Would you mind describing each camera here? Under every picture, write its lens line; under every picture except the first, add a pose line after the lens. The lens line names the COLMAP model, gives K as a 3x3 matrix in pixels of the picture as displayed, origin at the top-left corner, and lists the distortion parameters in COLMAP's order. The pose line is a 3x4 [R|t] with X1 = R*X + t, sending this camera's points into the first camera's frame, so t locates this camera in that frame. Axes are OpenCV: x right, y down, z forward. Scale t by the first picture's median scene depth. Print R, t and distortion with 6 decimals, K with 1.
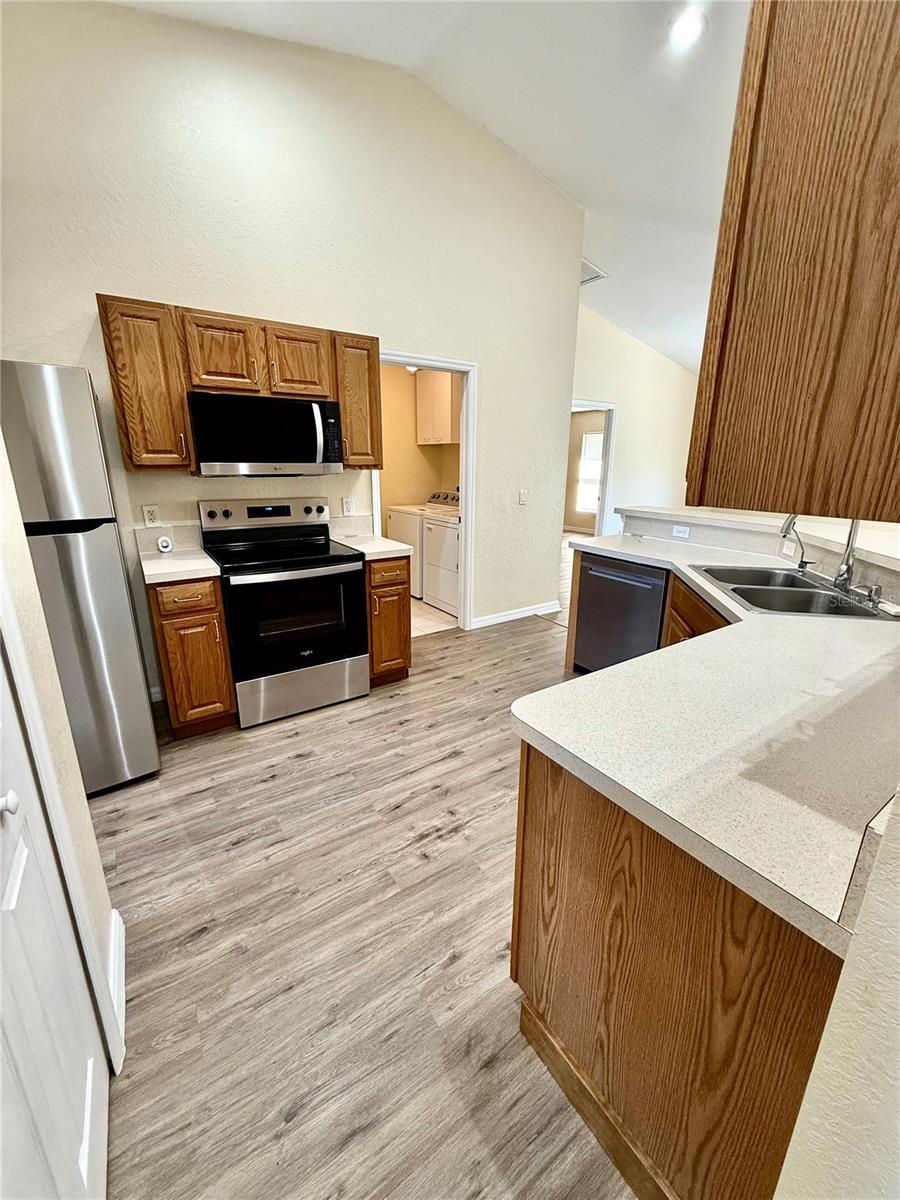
lens RADIAL K [[476.8, 0, 450.5], [0, 476.8, 596.6], [0, 0, 1]] dist [0.000542, -0.000022]
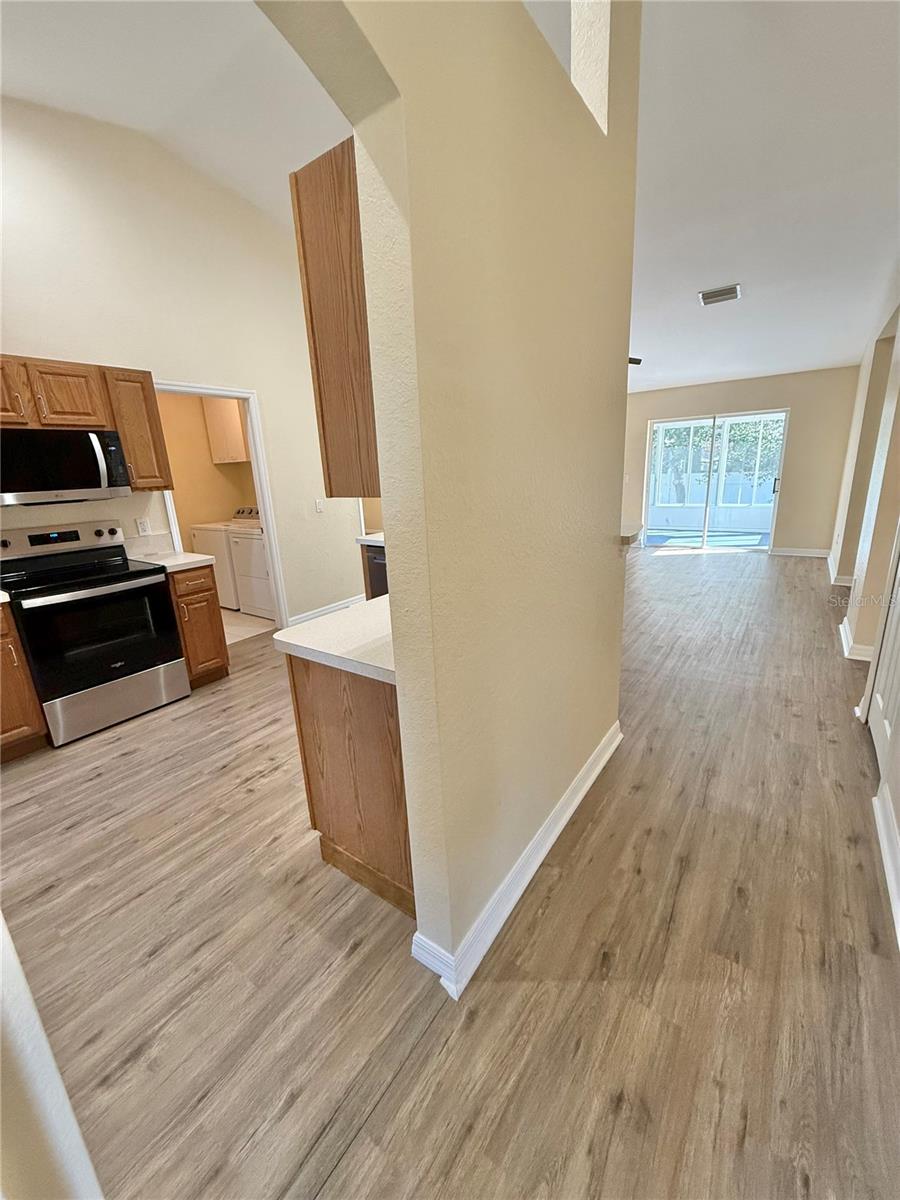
lens RADIAL K [[476.8, 0, 450.5], [0, 476.8, 596.6], [0, 0, 1]] dist [0.000542, -0.000022]
pose [[0.934982, -0.140569, 0.325652, 0.073818], [0.146542, 0.989185, 0.006249, 0.075178], [-0.323009, 0.041879, 0.945469, -0.278390]]
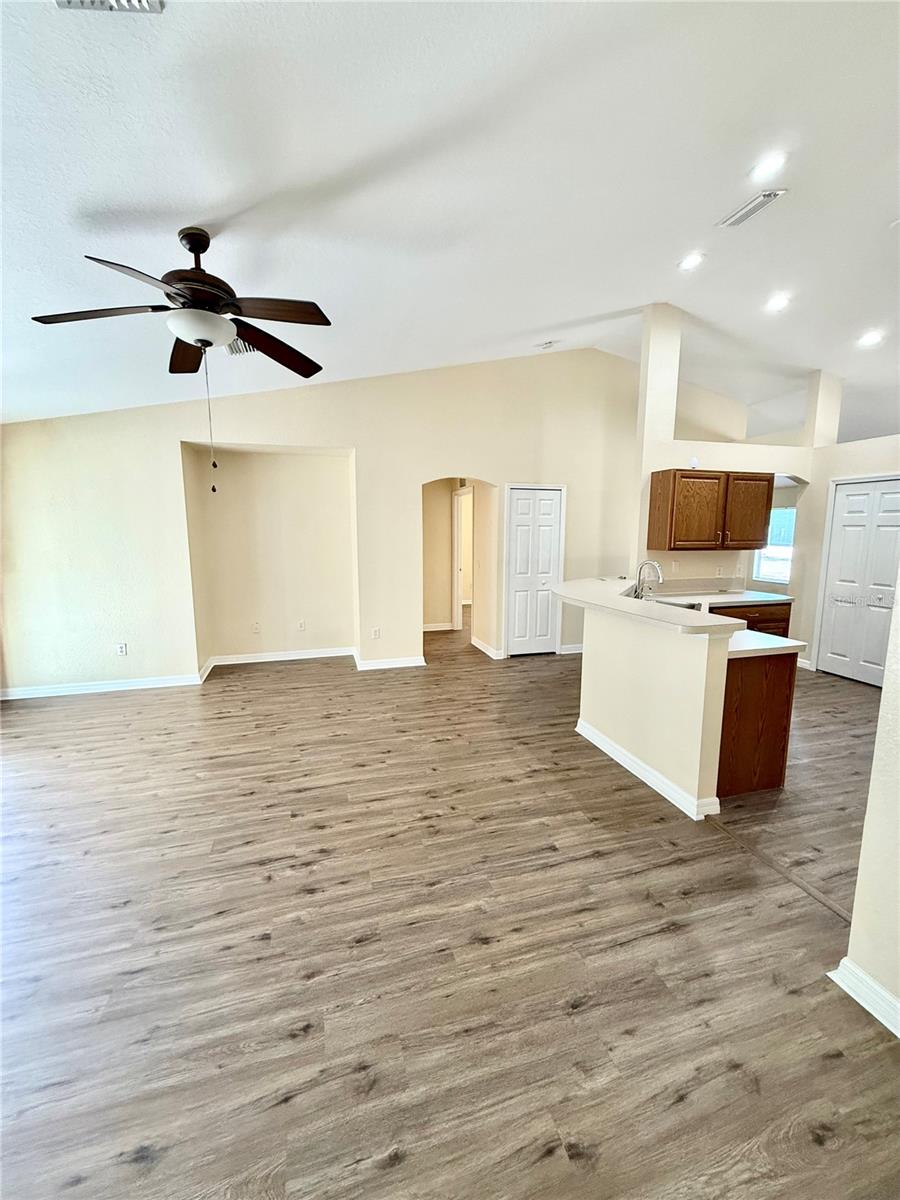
lens RADIAL K [[476.8, 0, 450.5], [0, 476.8, 596.6], [0, 0, 1]] dist [0.000542, -0.000022]
pose [[-0.952976, -0.049090, 0.299044, 0.779238], [0.075974, 0.916578, 0.392573, -0.744922], [-0.293368, 0.396832, -0.869747, 2.434929]]
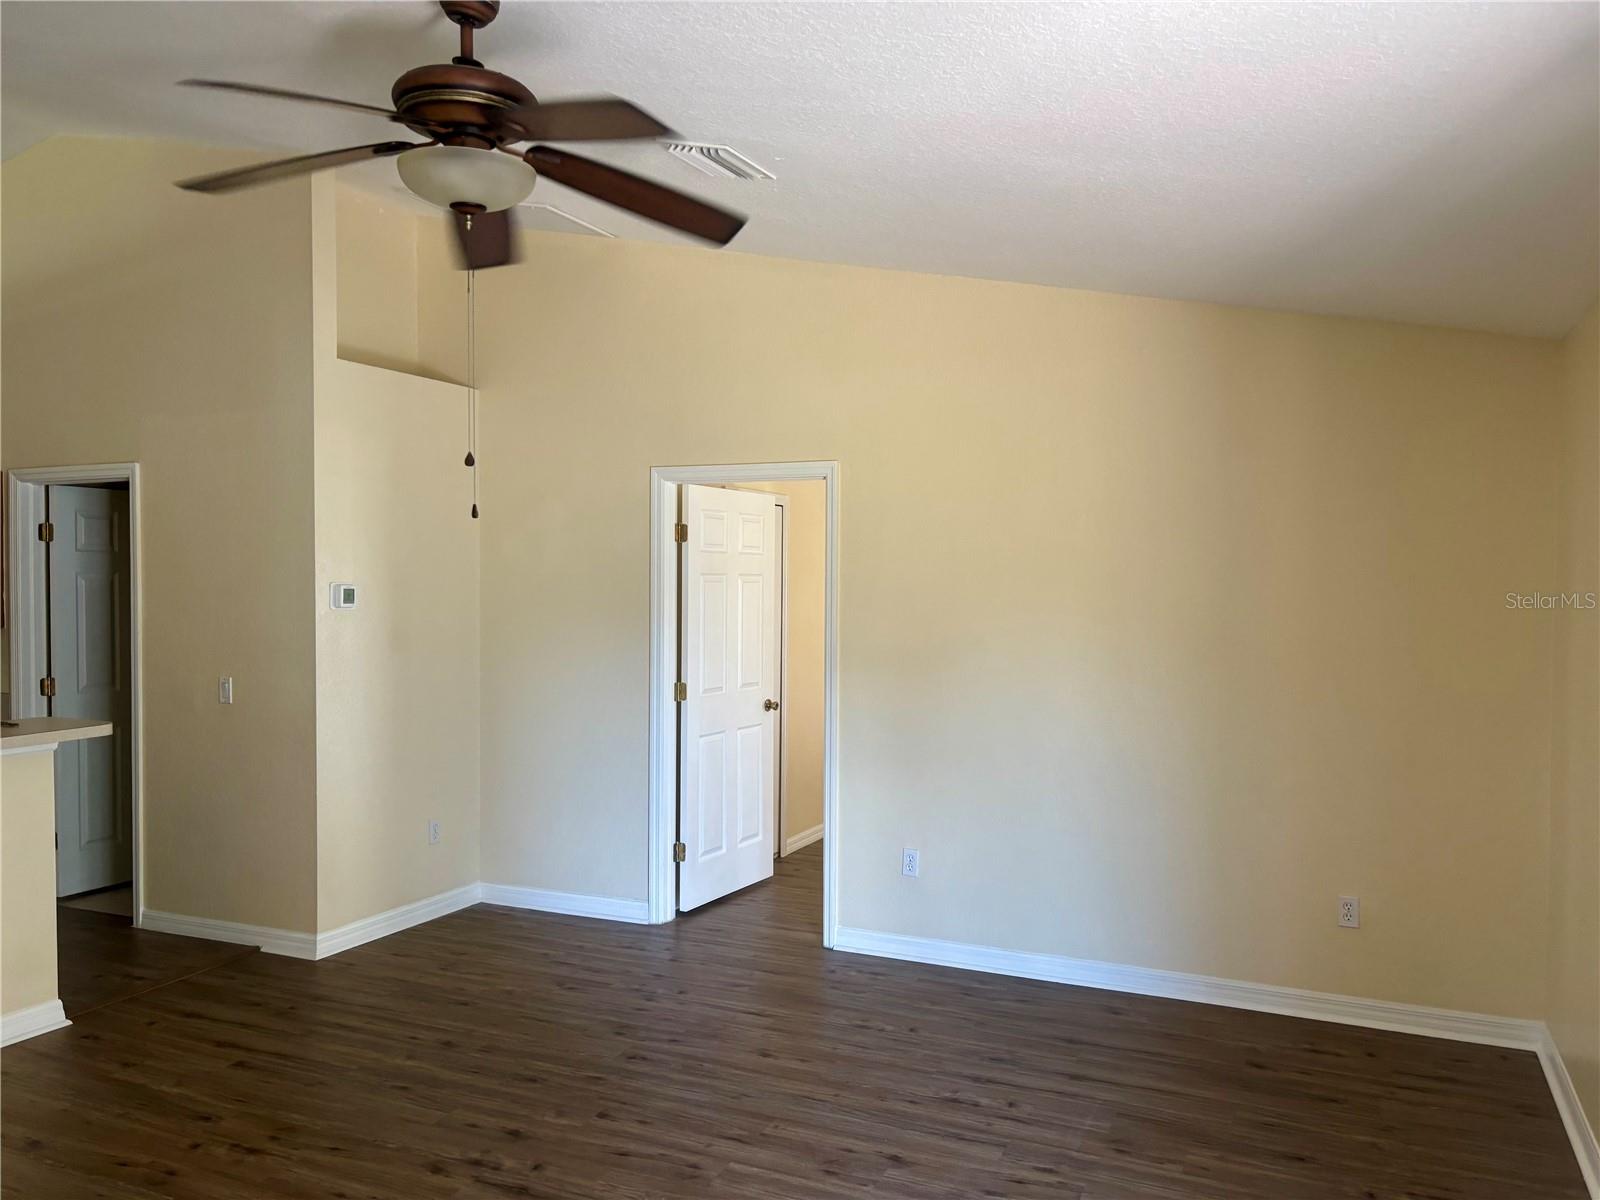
lens RADIAL K [[1214.3, 0, 803.7], [0, 1214.3, 609.7], [0, 0, 1]] dist [0.028630, -0.002210]
pose [[0.523163, 0.015260, -0.852096, 2.616840], [-0.230633, 0.965067, -0.124319, -0.450626], [0.820432, 0.261560, 0.508407, 1.377228]]
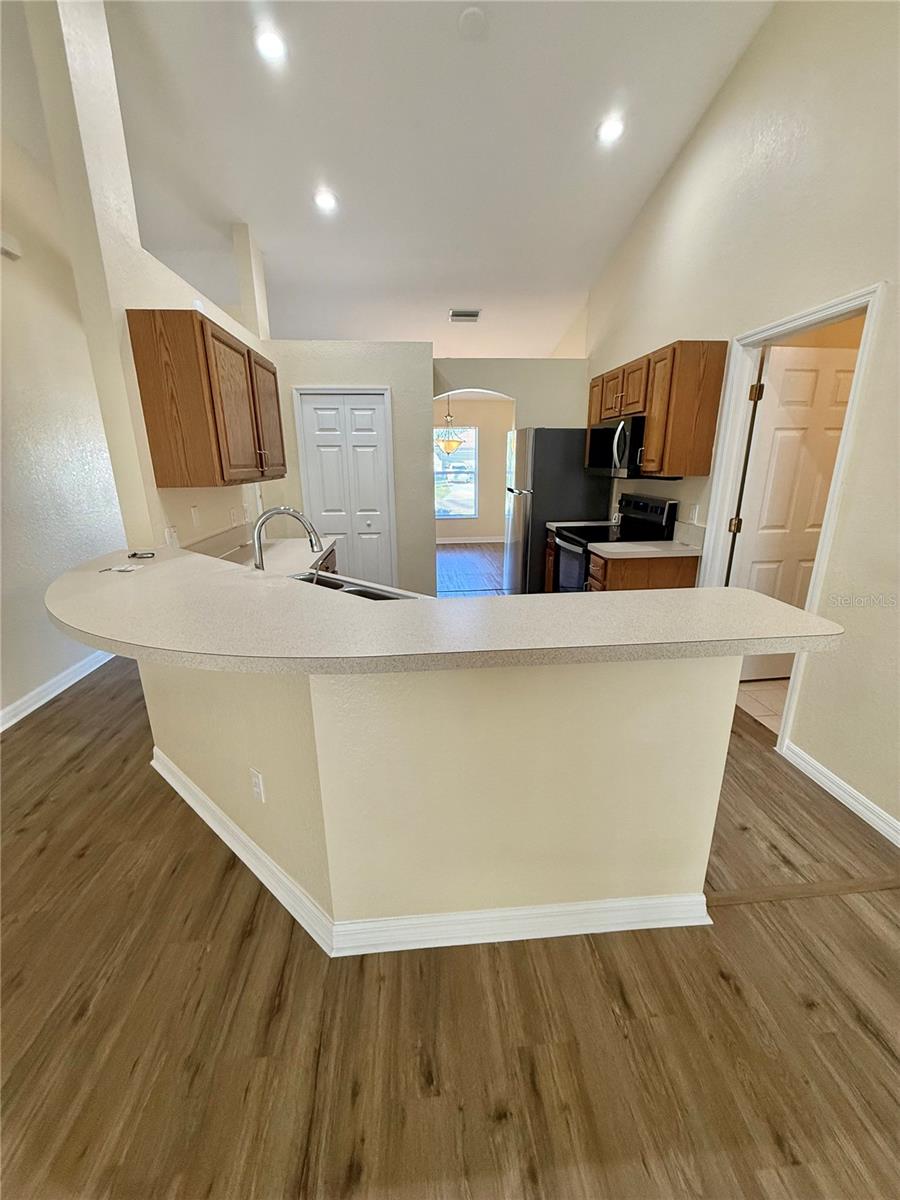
lens RADIAL K [[477.5, 0, 451.1], [0, 477.5, 596.7], [0, 0, 1]] dist [0.001282, 0.000027]
pose [[-0.488053, 0.240819, -0.838934, 1.155342], [-0.231179, 0.891188, 0.390308, -0.403491], [0.841641, 0.384435, -0.379275, 1.349418]]
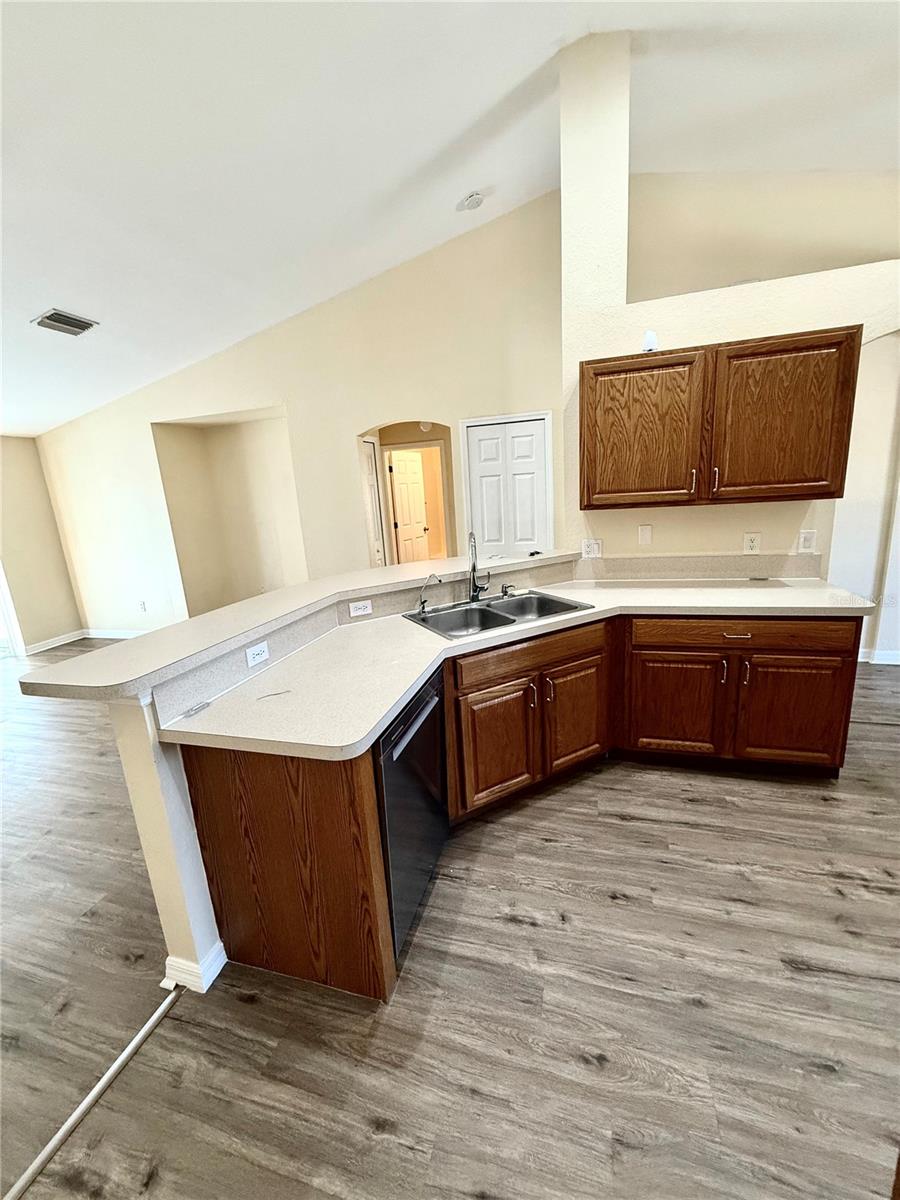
lens RADIAL K [[477.5, 0, 451.1], [0, 477.5, 596.7], [0, 0, 1]] dist [0.001282, 0.000027]
pose [[-0.642490, -0.135985, 0.754132, -0.101296], [0.266619, 0.882970, 0.386365, -0.443823], [-0.718416, 0.449302, -0.531043, 1.391644]]
